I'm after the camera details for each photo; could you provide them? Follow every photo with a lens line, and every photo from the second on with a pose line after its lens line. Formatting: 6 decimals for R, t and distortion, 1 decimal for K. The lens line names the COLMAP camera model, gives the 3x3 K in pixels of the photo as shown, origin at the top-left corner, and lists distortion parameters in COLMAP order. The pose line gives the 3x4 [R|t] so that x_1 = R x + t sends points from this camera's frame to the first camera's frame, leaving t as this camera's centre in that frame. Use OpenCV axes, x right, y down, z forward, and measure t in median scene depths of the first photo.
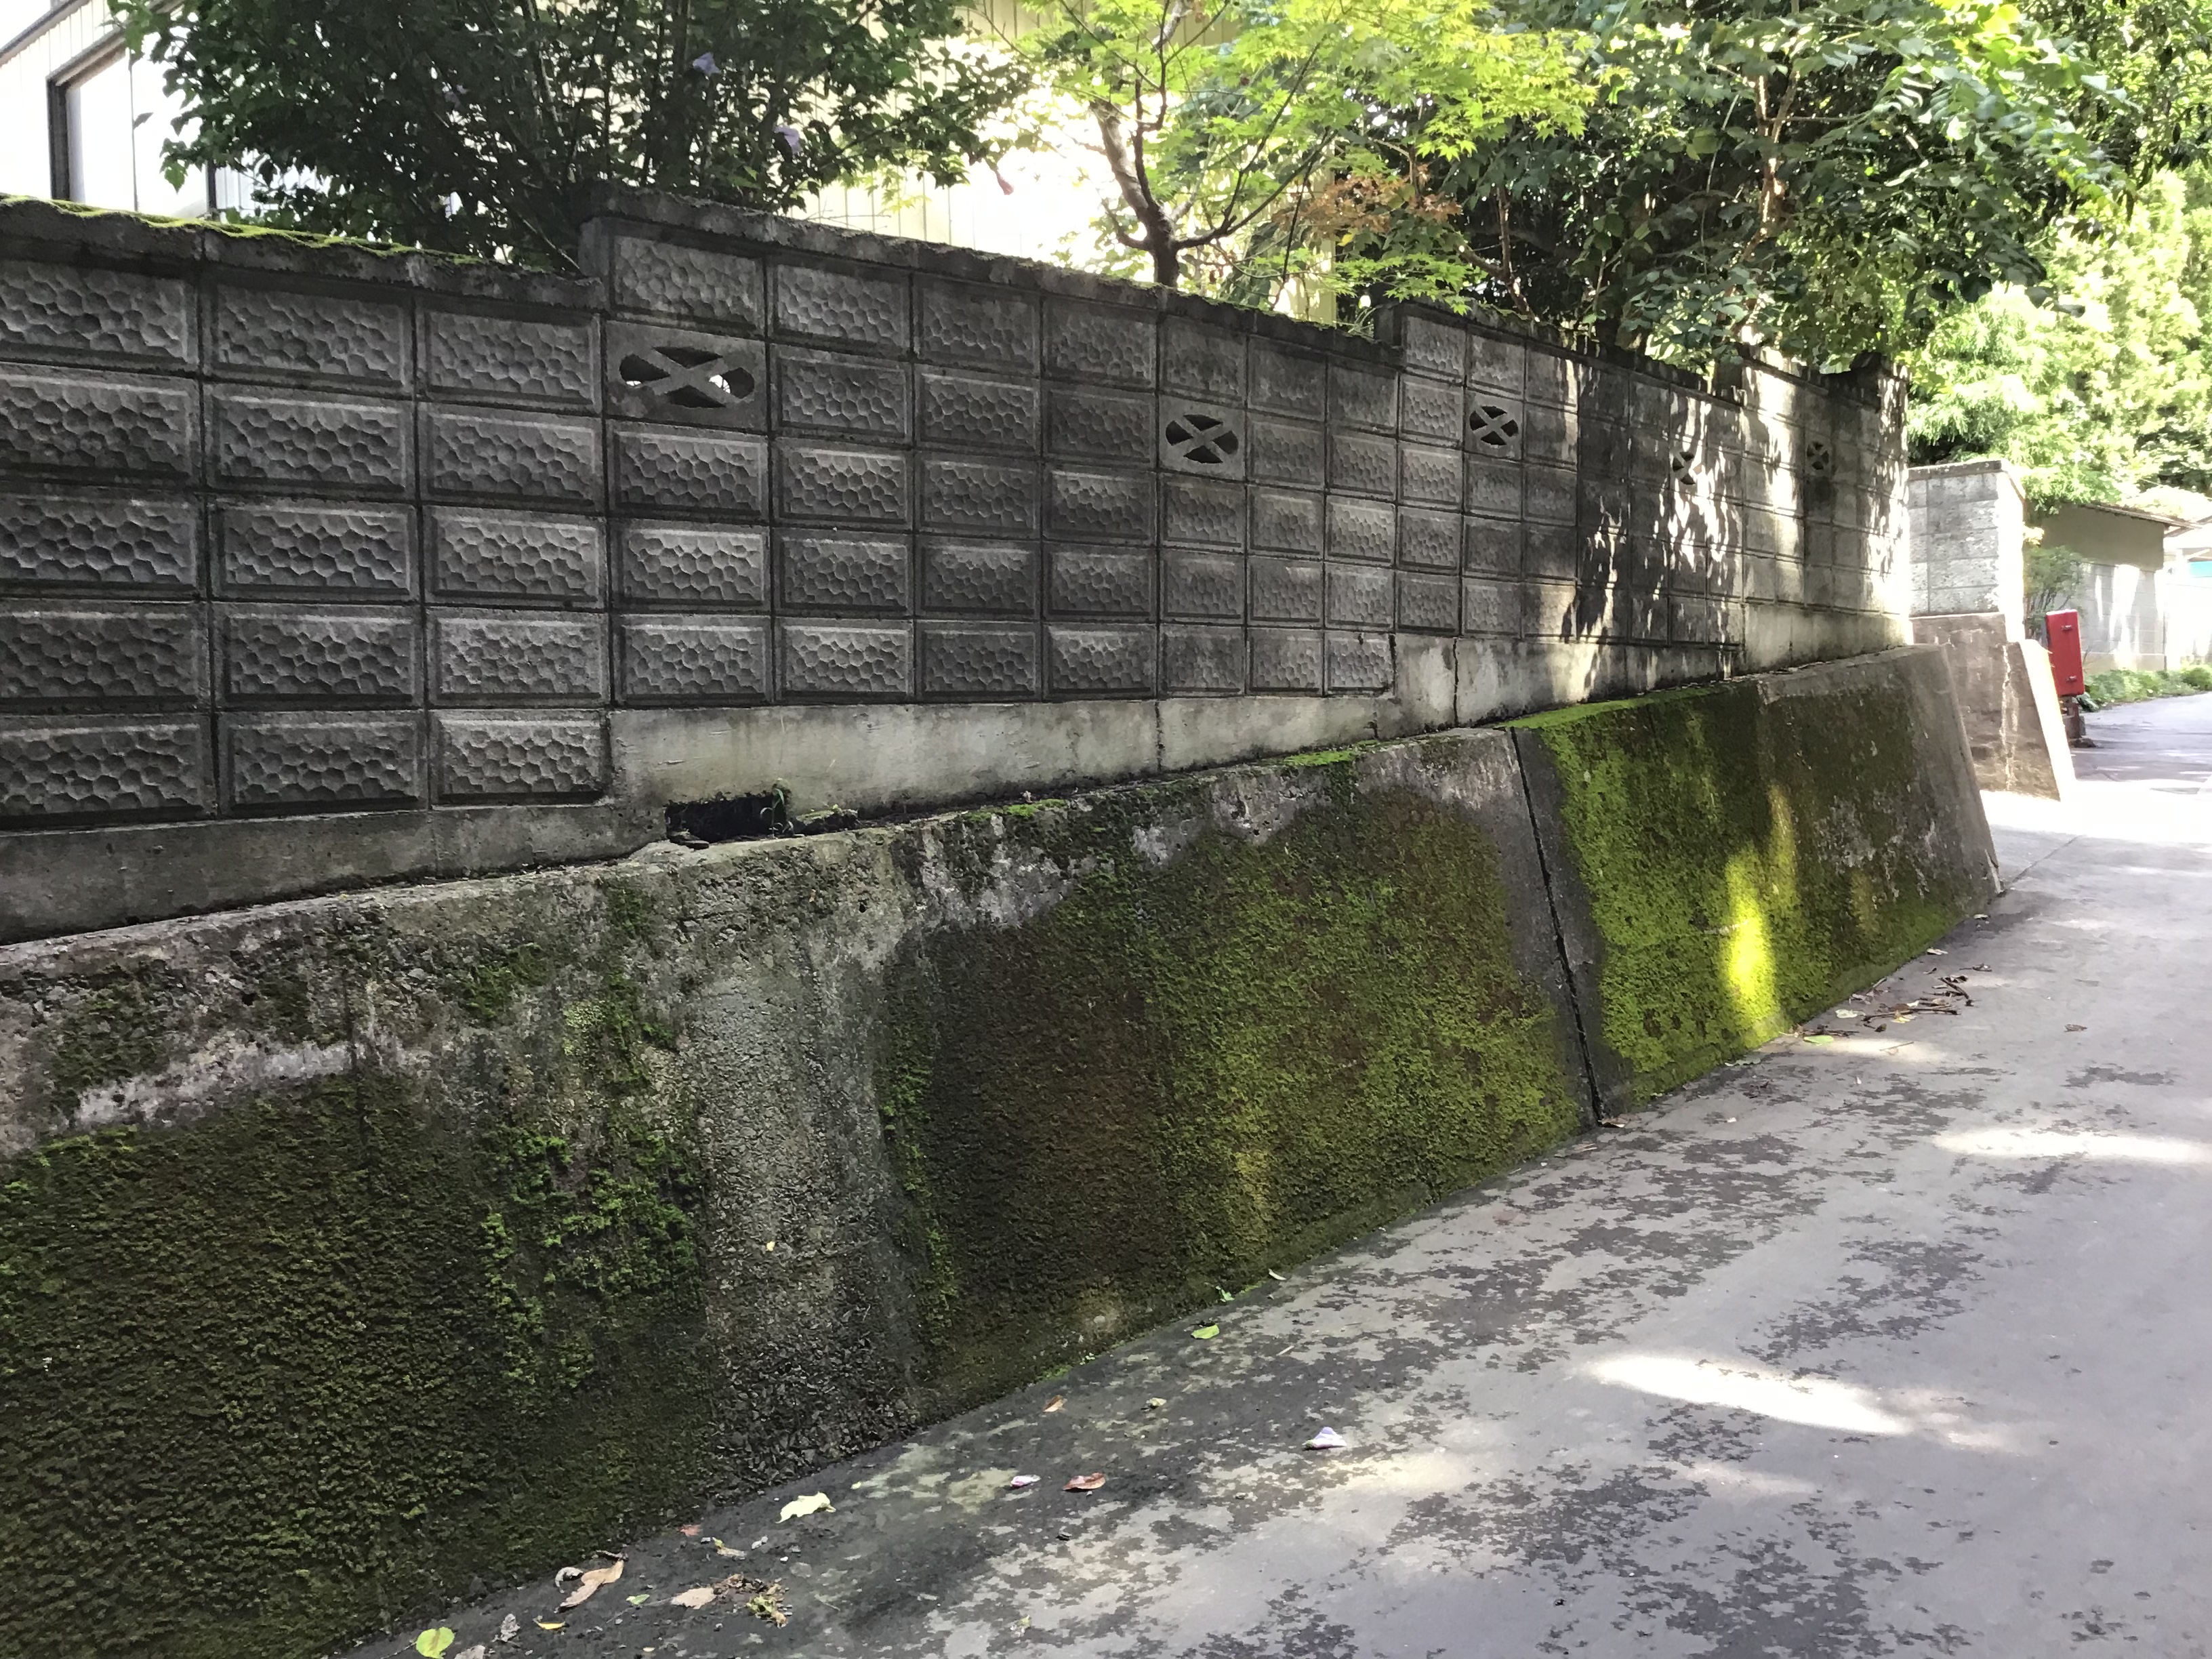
lens RADIAL K [[2015.6, 0, 1091.4], [0, 2015.6, 820.0], [0, 0, 1]] dist [0.138432, -0.268188]
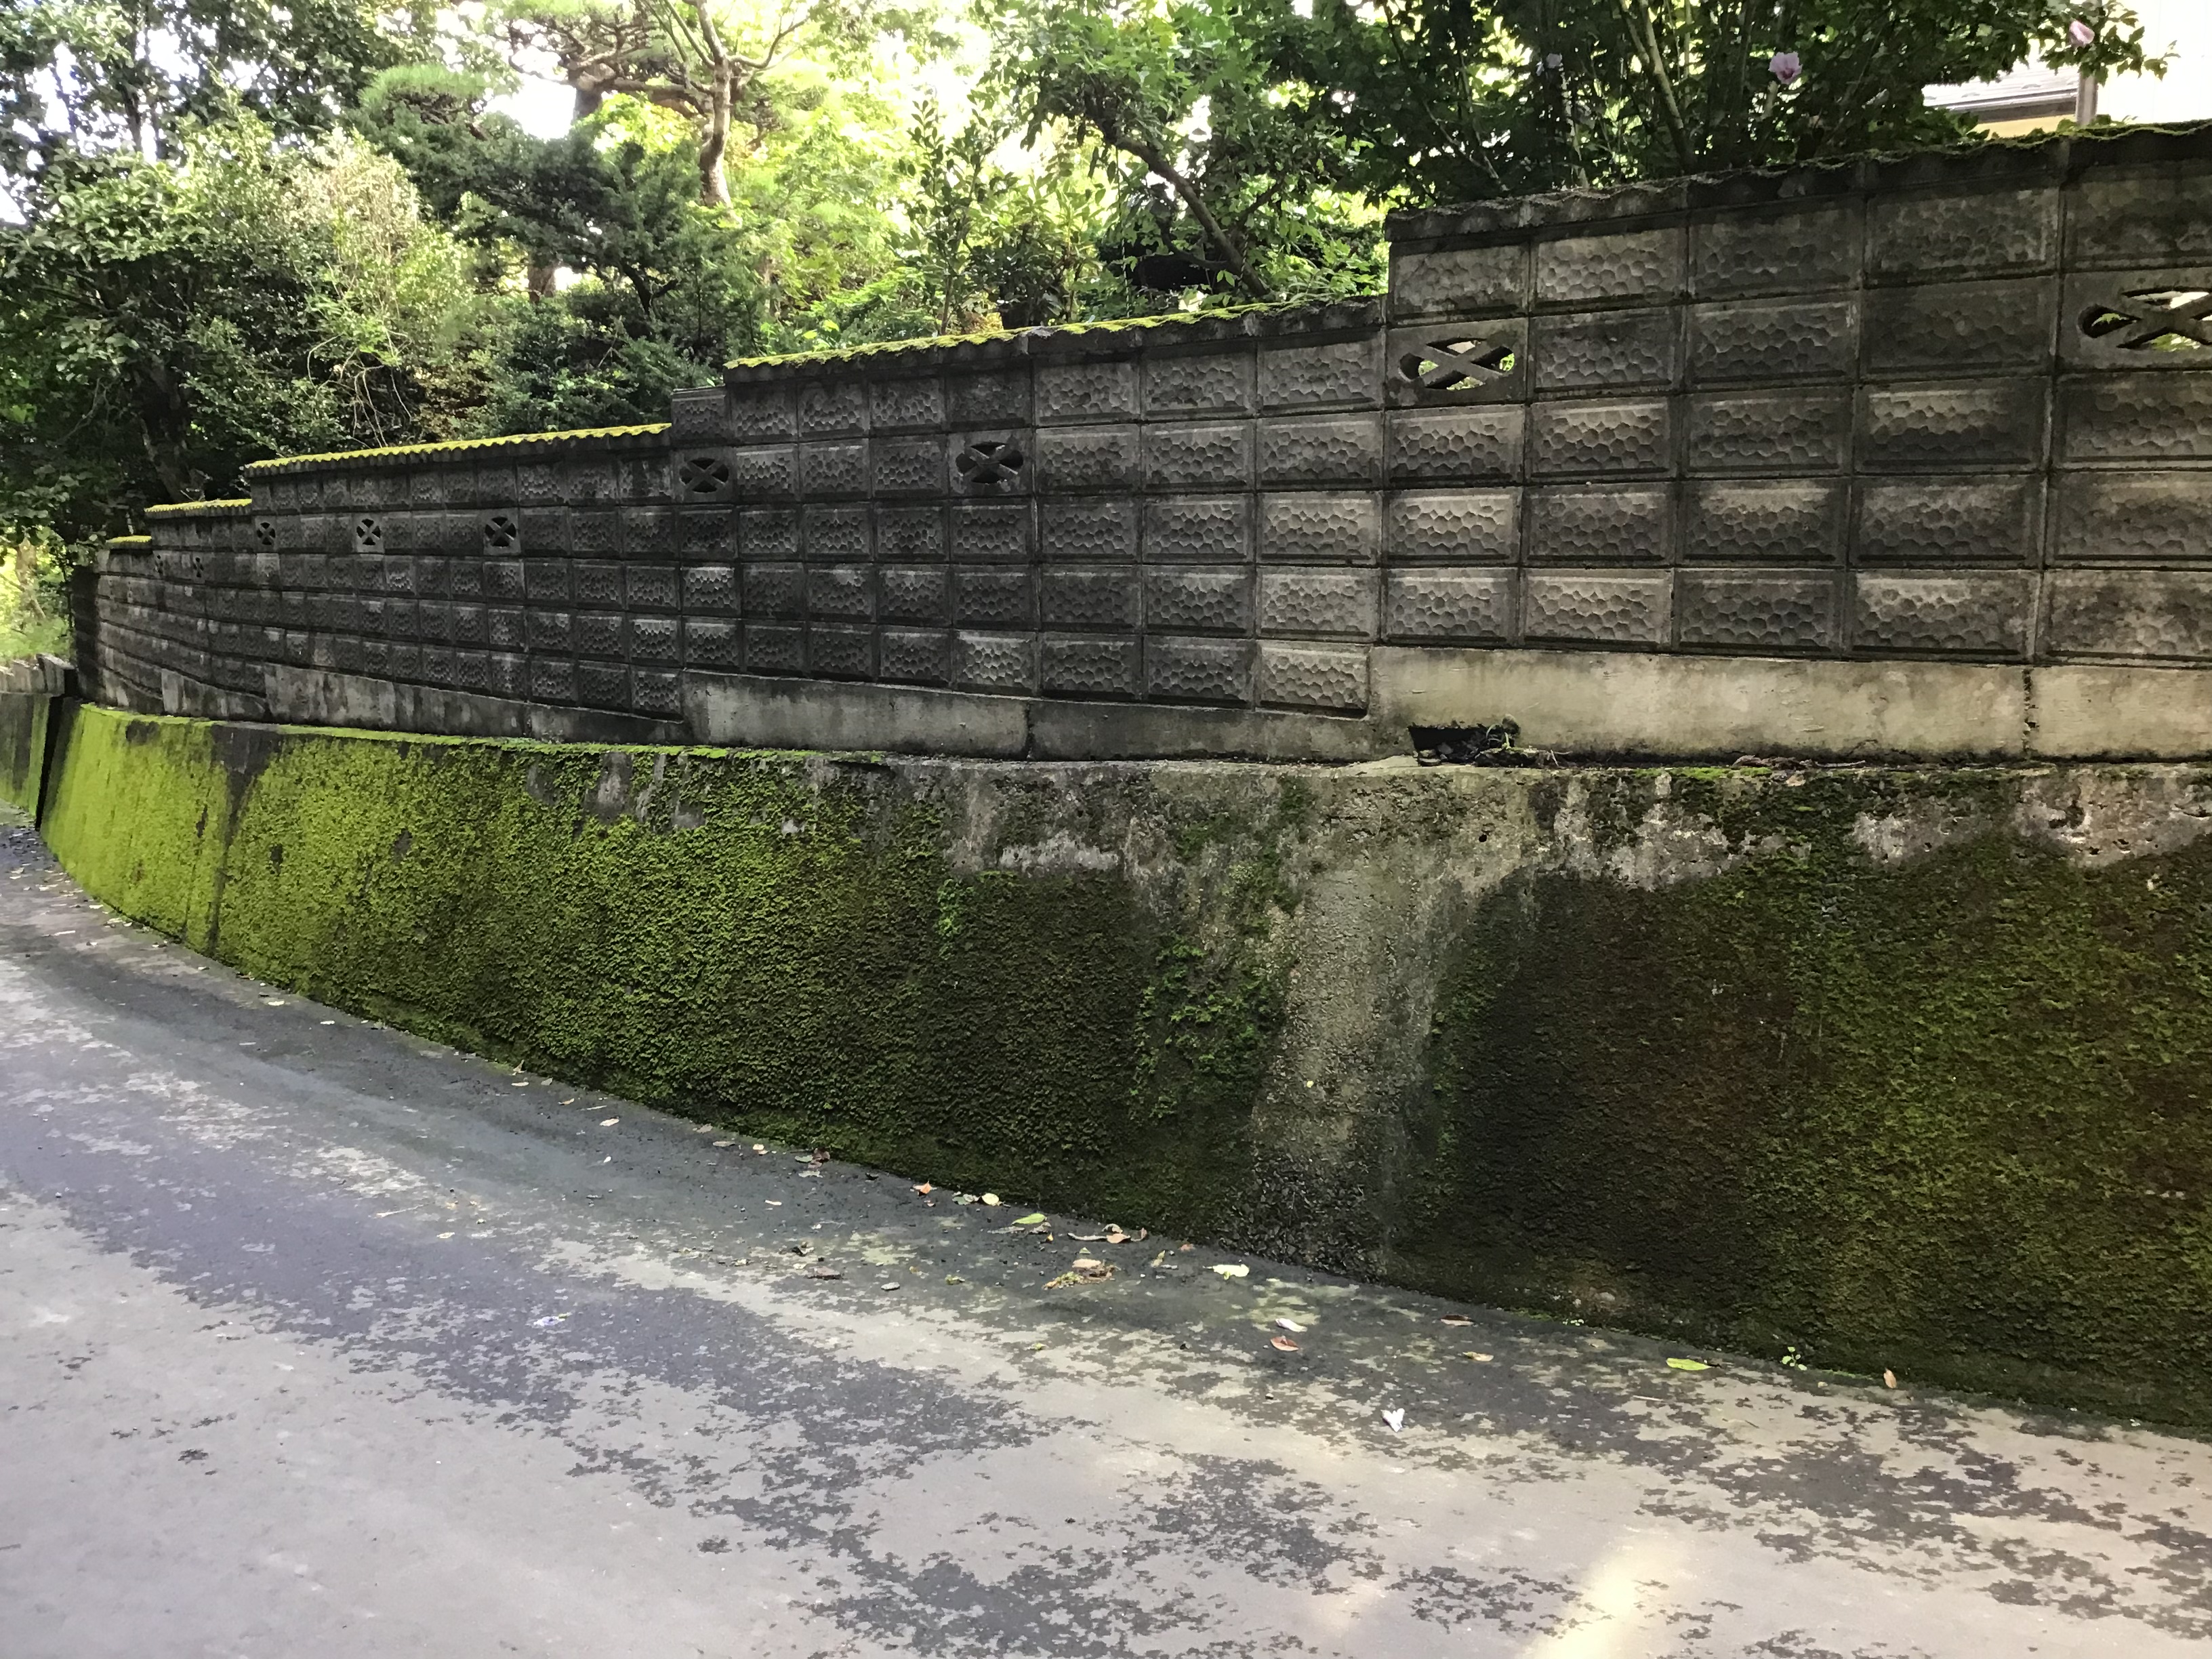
lens RADIAL K [[1974.8, 0, 1096.9], [0, 1974.8, 828.9], [0, 0, 1]] dist [0.107920, -0.218517]
pose [[0.131215, 0.151300, -0.979740, 0.924549], [-0.062826, 0.987568, 0.144094, -0.104639], [0.989361, 0.042646, 0.139090, 0.644715]]
